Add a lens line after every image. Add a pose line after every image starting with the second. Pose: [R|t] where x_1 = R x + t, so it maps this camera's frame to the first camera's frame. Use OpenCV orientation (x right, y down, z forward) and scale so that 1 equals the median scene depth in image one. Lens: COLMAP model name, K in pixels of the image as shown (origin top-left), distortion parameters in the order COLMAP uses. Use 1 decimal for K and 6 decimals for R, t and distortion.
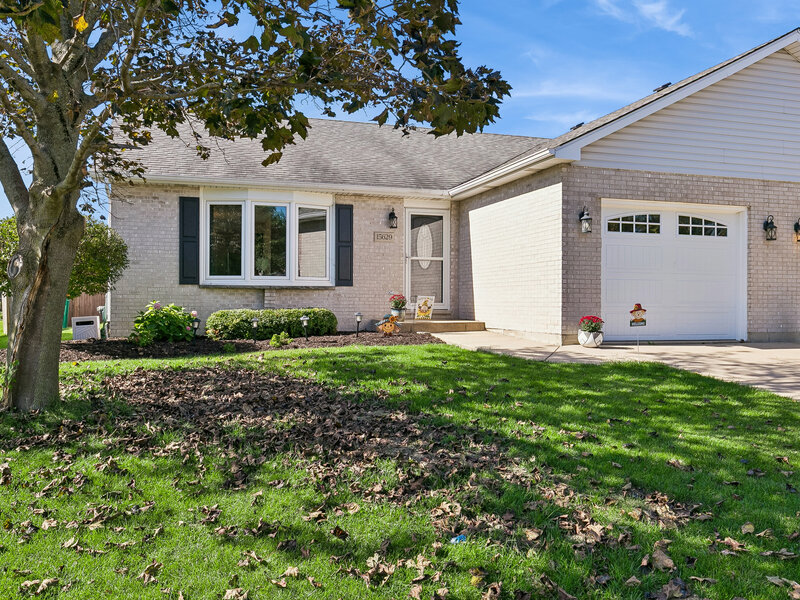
lens RADIAL K [[653.6, 0, 400.0], [0, 653.6, 300.0], [0, 0, 1]] dist [0.001485, -0.005408]
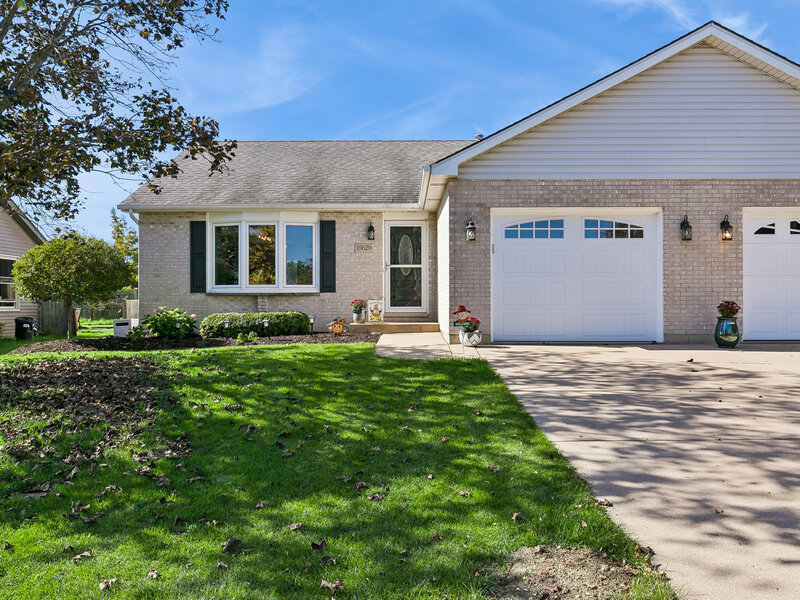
lens RADIAL K [[653.6, 0, 400.0], [0, 653.6, 300.0], [0, 0, 1]] dist [0.001485, -0.005408]
pose [[0.957140, -0.009485, -0.289469, 0.479975], [0.006802, 0.999924, -0.010273, 0.005994], [0.289544, 0.007864, 0.957132, -0.070716]]
